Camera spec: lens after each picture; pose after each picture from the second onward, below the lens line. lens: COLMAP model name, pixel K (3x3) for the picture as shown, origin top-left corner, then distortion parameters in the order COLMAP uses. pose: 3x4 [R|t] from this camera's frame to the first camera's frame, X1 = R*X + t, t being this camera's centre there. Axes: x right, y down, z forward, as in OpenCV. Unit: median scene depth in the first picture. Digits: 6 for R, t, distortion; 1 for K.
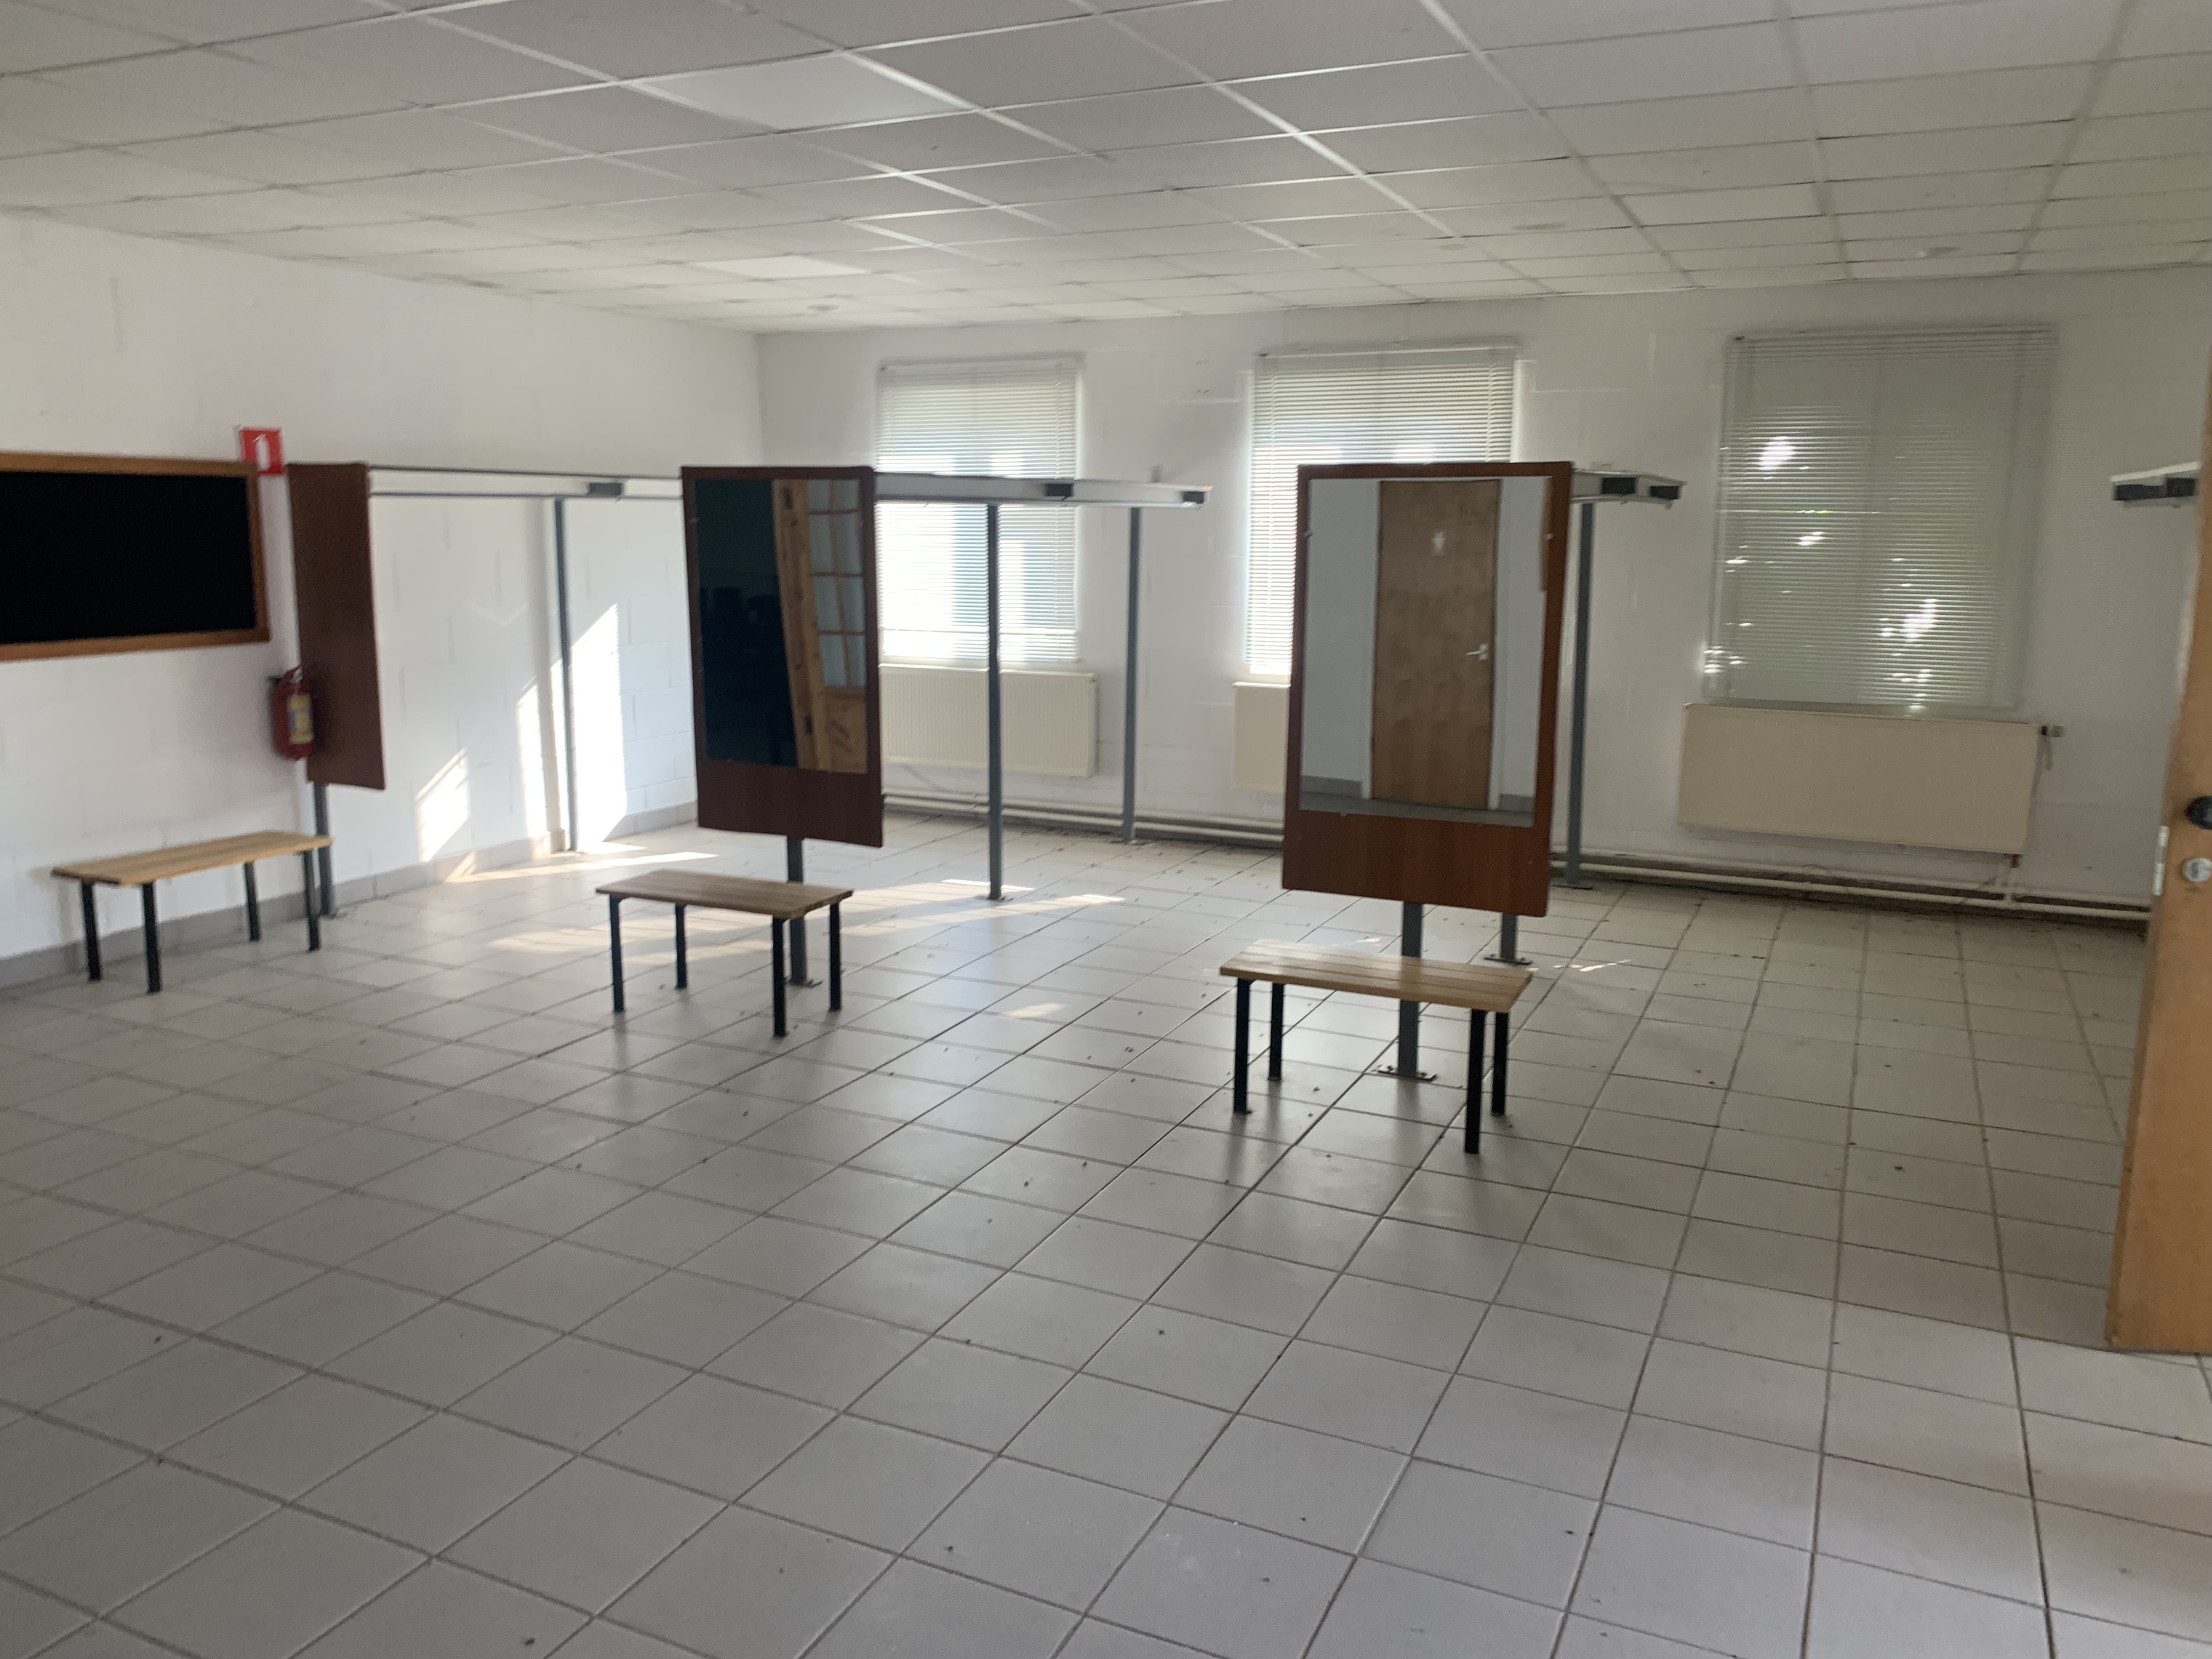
lens RADIAL K [[1691.4, 0, 1077.9], [0, 1691.4, 820.2], [0, 0, 1]] dist [0.089599, -0.098764]
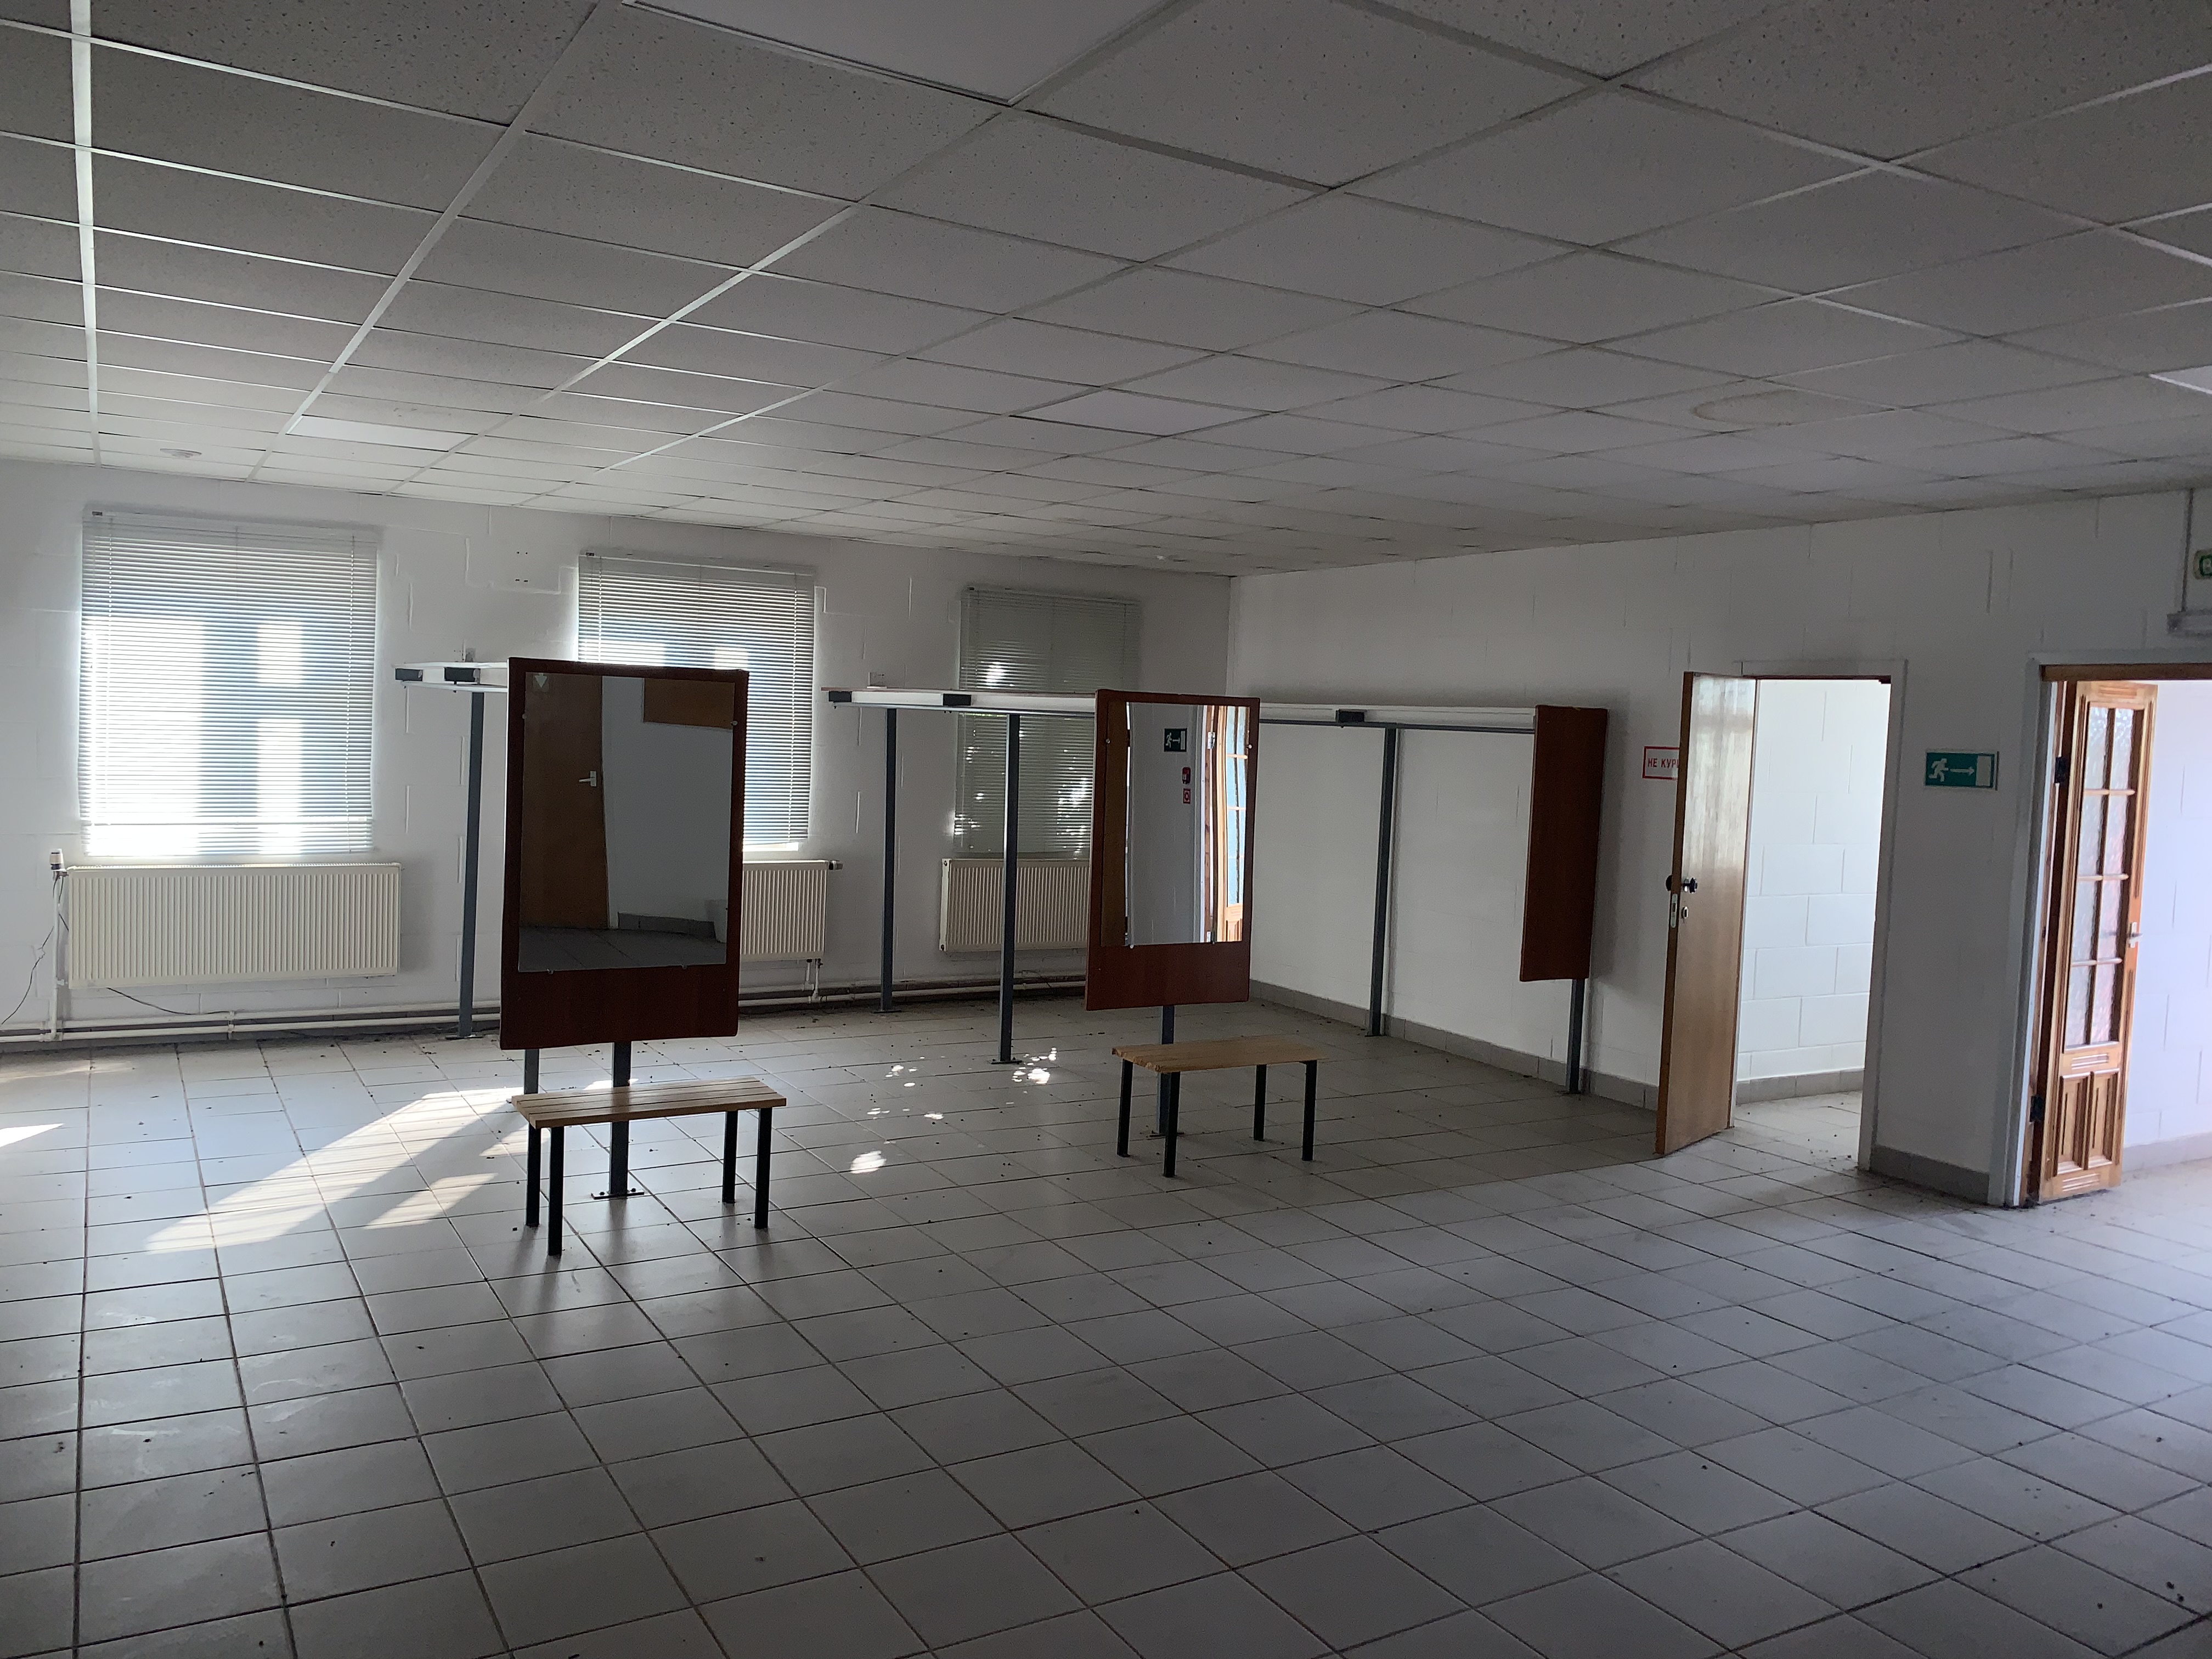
lens RADIAL K [[1691.4, 0, 1077.9], [0, 1691.4, 820.2], [0, 0, 1]] dist [0.089599, -0.098764]
pose [[0.565761, -0.042186, 0.823490, -0.641192], [0.105401, 0.994198, -0.021483, -0.058222], [-0.817805, 0.098950, 0.566925, 0.180637]]
